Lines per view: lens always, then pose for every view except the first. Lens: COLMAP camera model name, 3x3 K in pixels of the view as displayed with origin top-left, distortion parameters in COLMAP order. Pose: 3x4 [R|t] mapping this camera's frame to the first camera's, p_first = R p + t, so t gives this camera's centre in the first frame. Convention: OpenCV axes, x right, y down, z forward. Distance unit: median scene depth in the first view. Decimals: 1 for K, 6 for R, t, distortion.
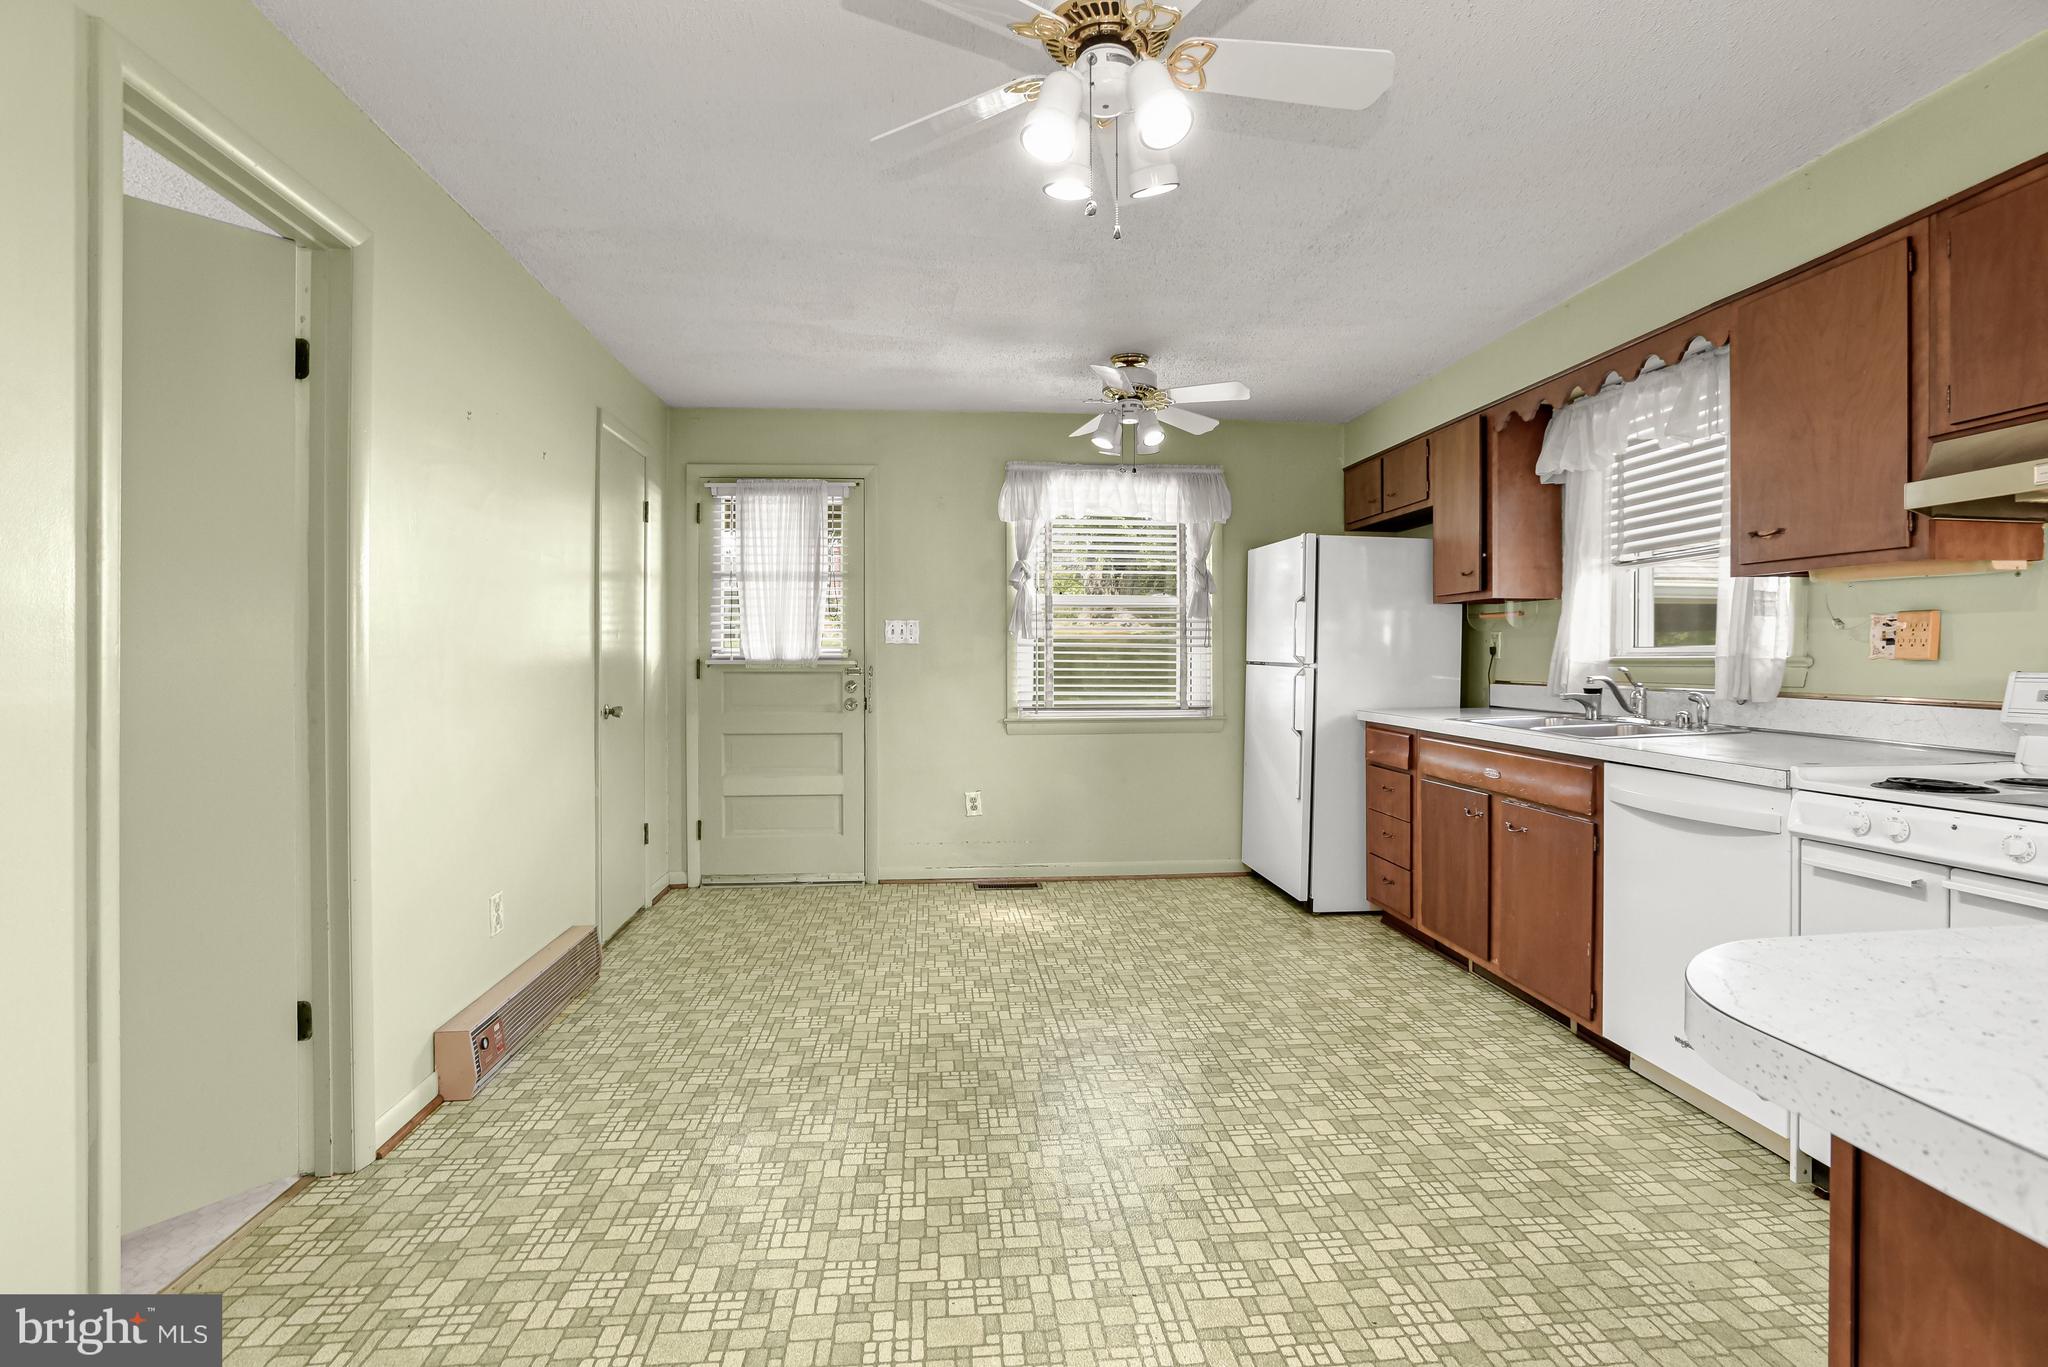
lens RADIAL K [[995.7, 0, 997.3], [0, 995.7, 666.5], [0, 0, 1]] dist [-0.001496, -0.004352]
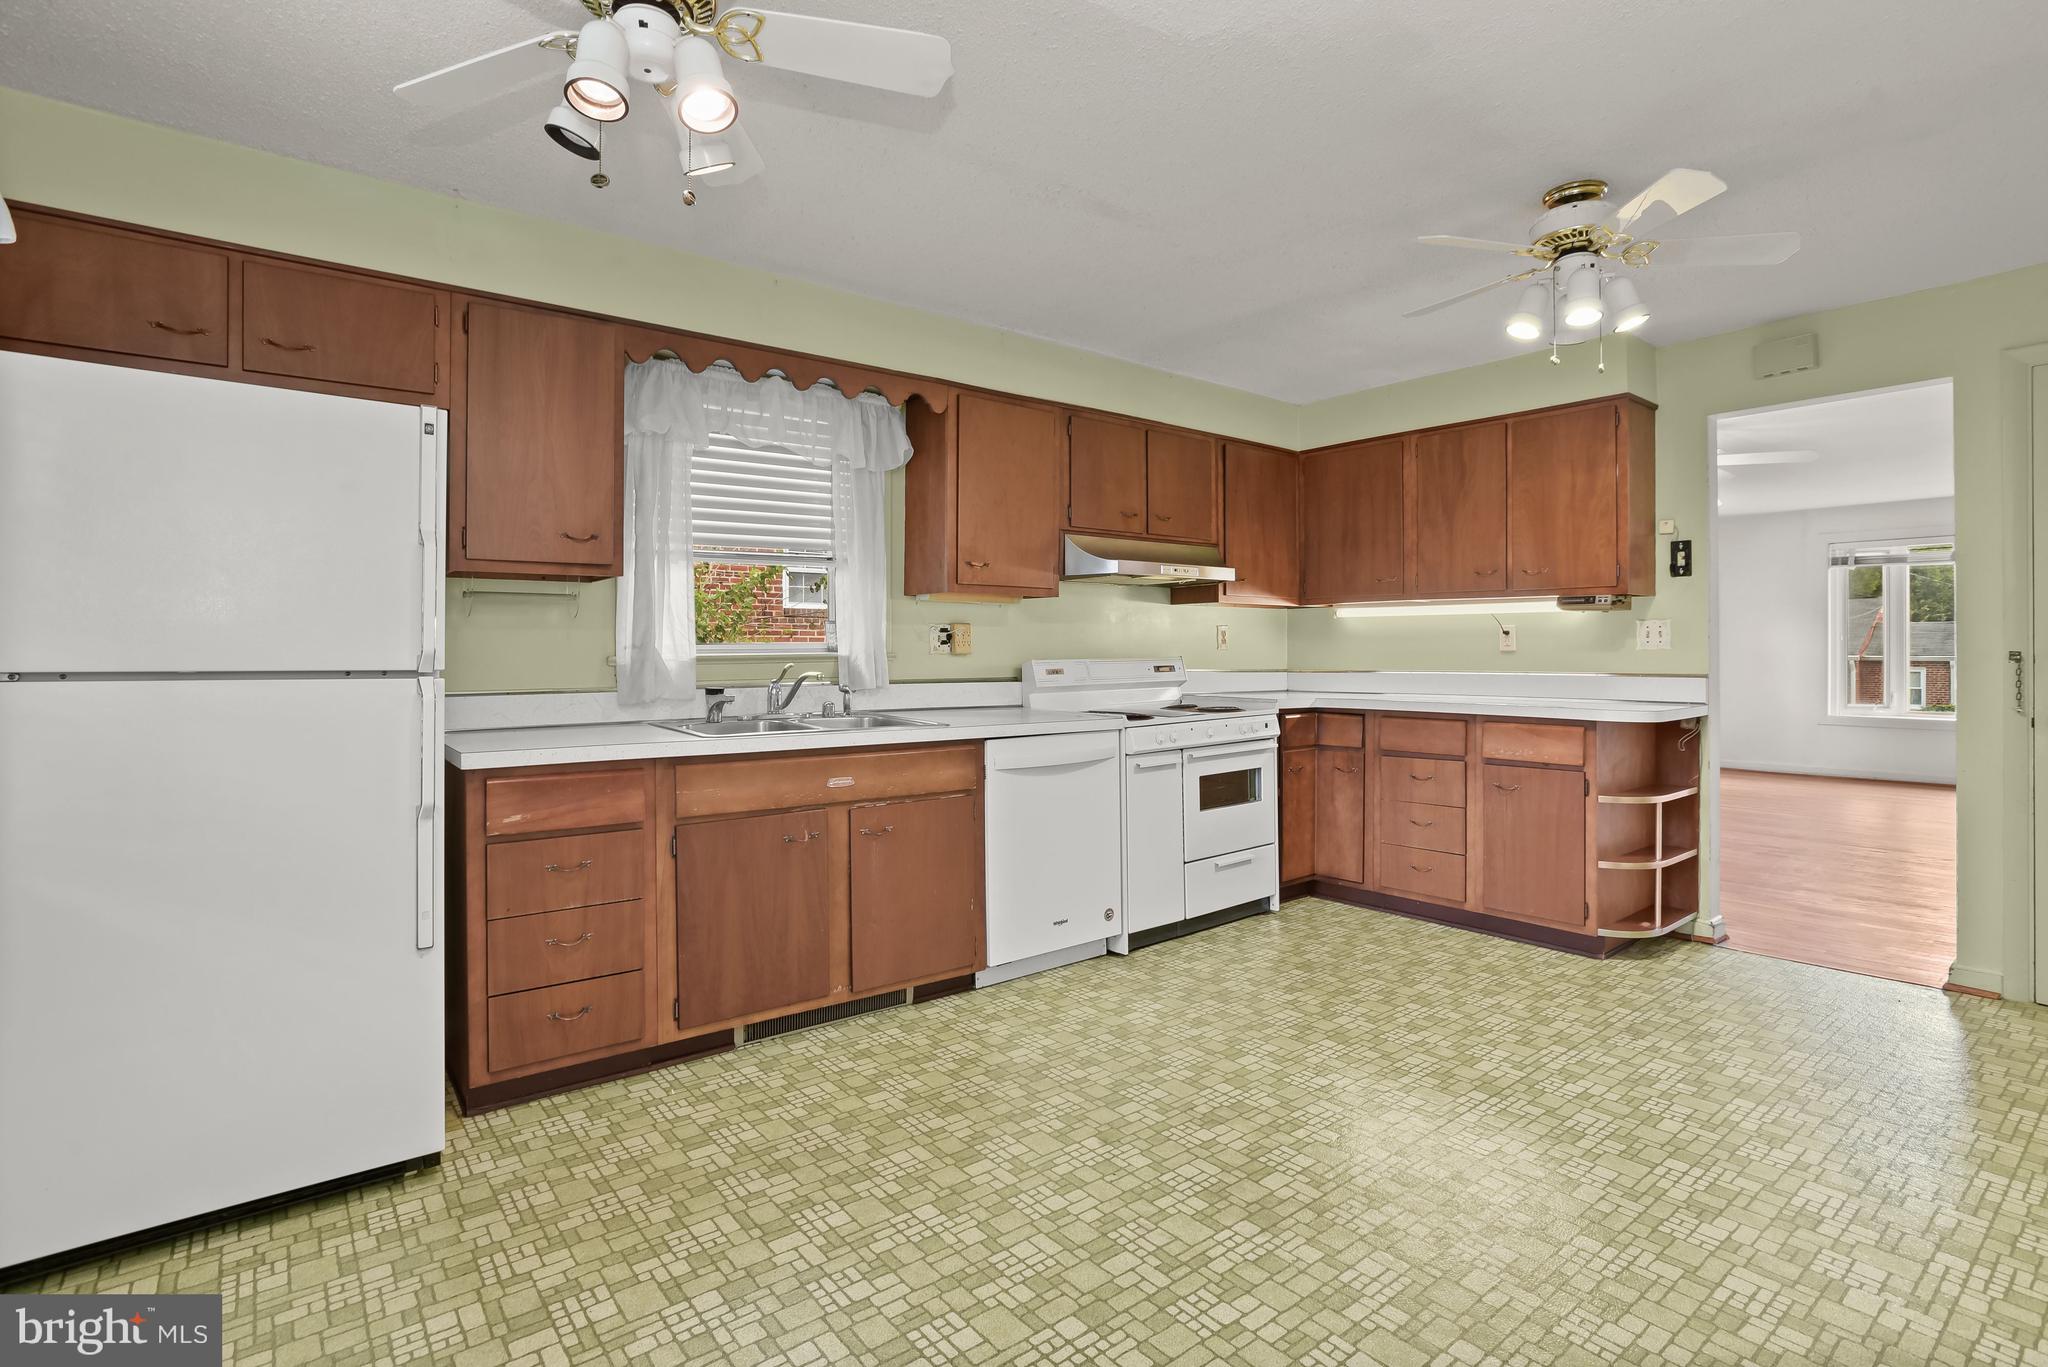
lens RADIAL K [[995.7, 0, 1042.1], [0, 995.7, 672.9], [0, 0, 1]] dist [-0.001496, -0.004352]
pose [[-0.565327, -0.012136, 0.824778, -0.324127], [0.015834, 0.999548, 0.025561, -0.011317], [-0.824715, 0.027510, -0.564879, 1.248616]]
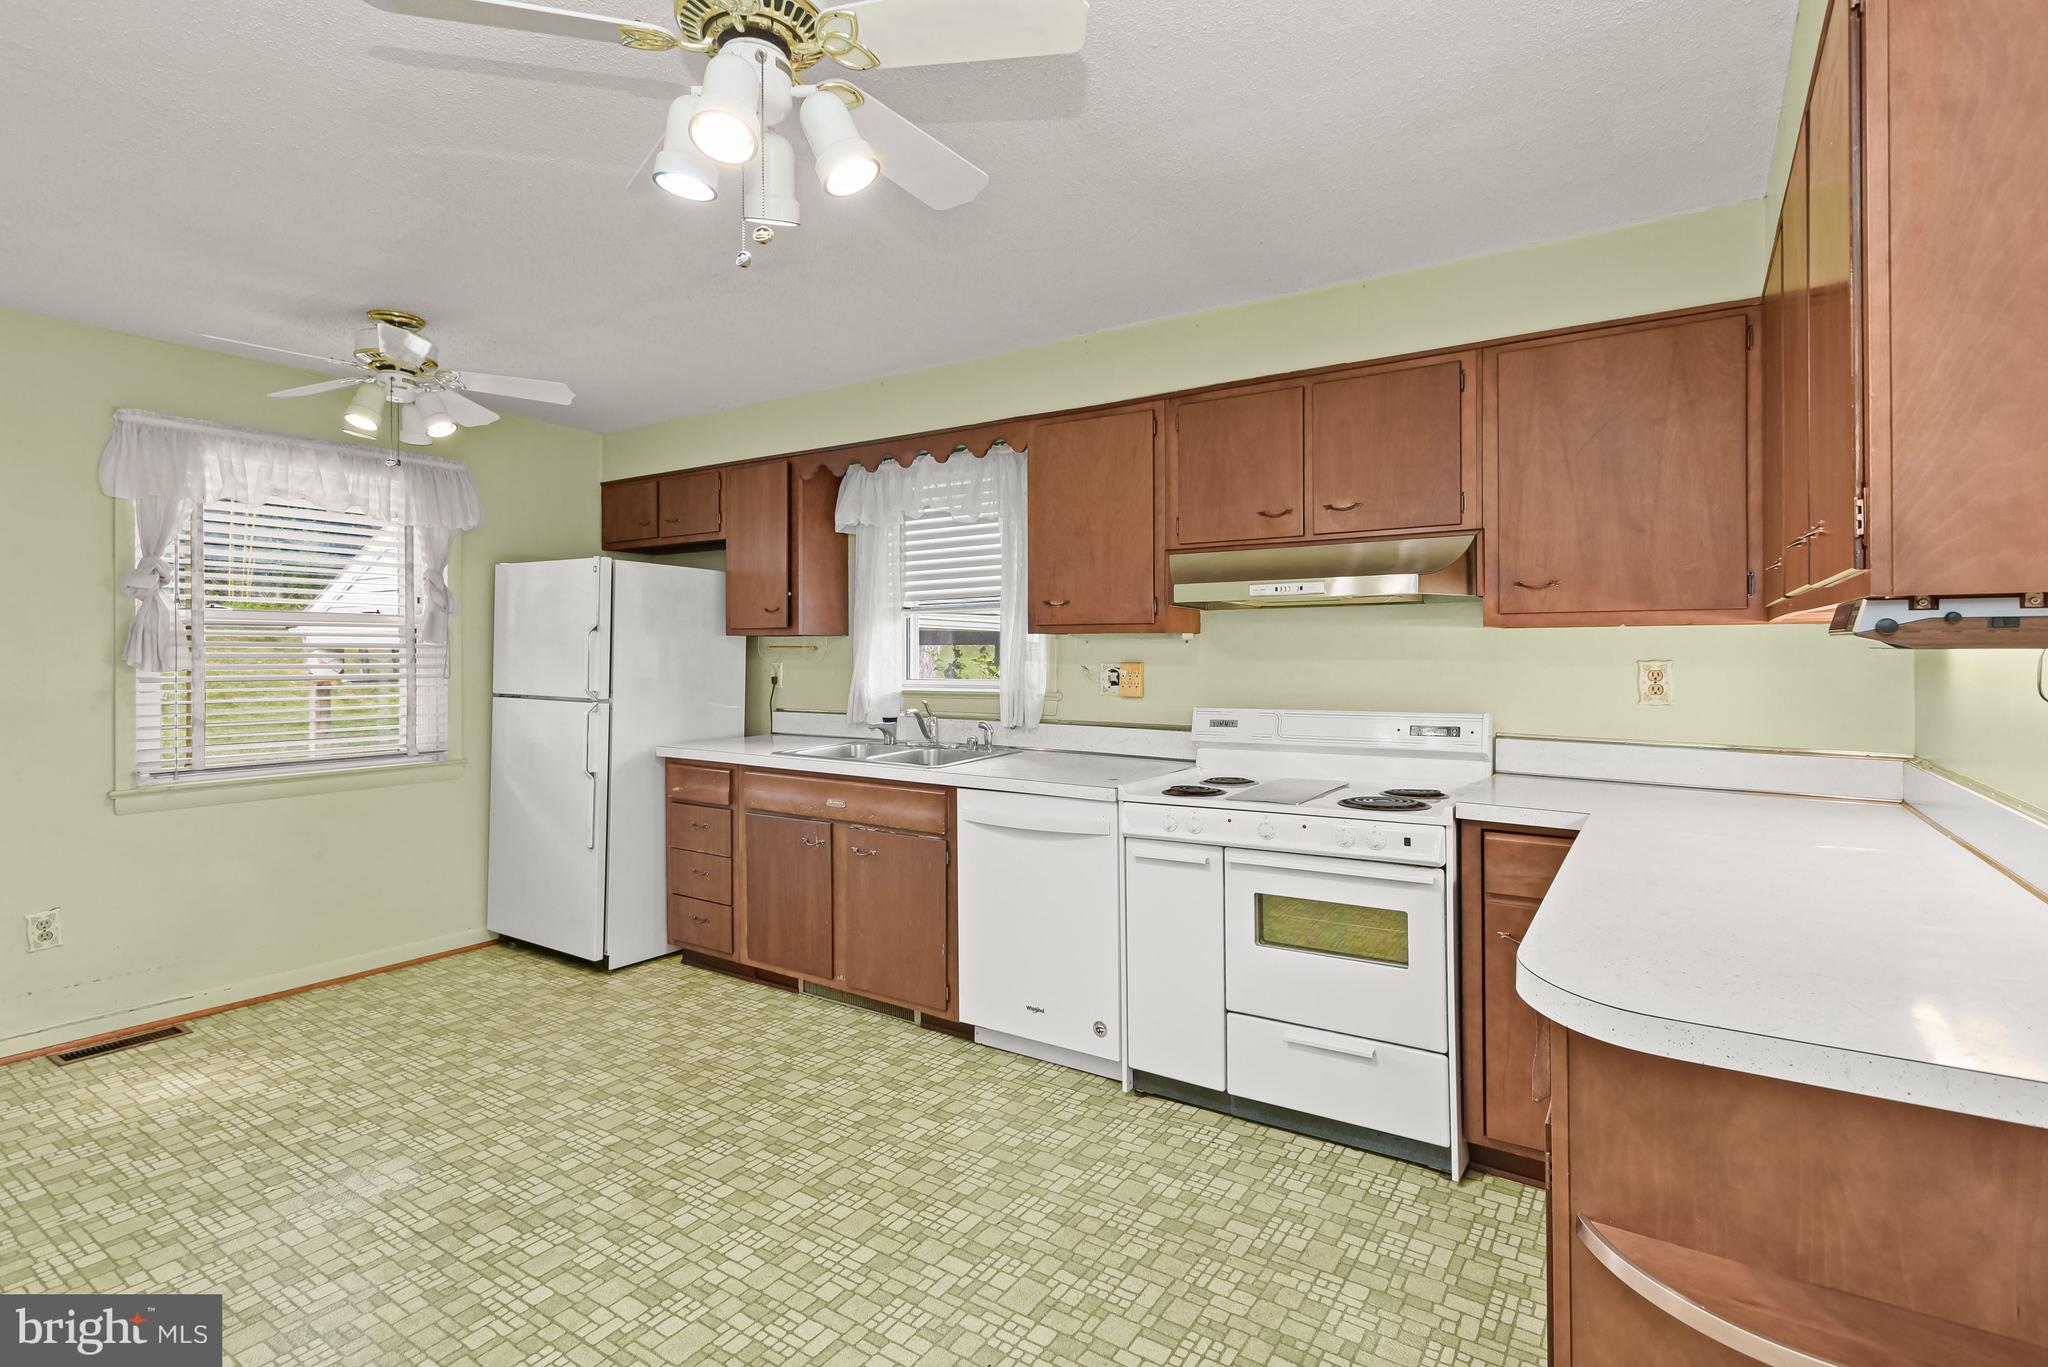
lens RADIAL K [[995.7, 0, 1070.7], [0, 995.7, 648.5], [0, 0, 1]] dist [-0.001496, -0.004352]
pose [[0.599415, 0.002318, 0.800435, -0.198068], [0.009107, 0.999911, -0.009716, -0.044395], [-0.800387, 0.013113, 0.599341, 0.134848]]
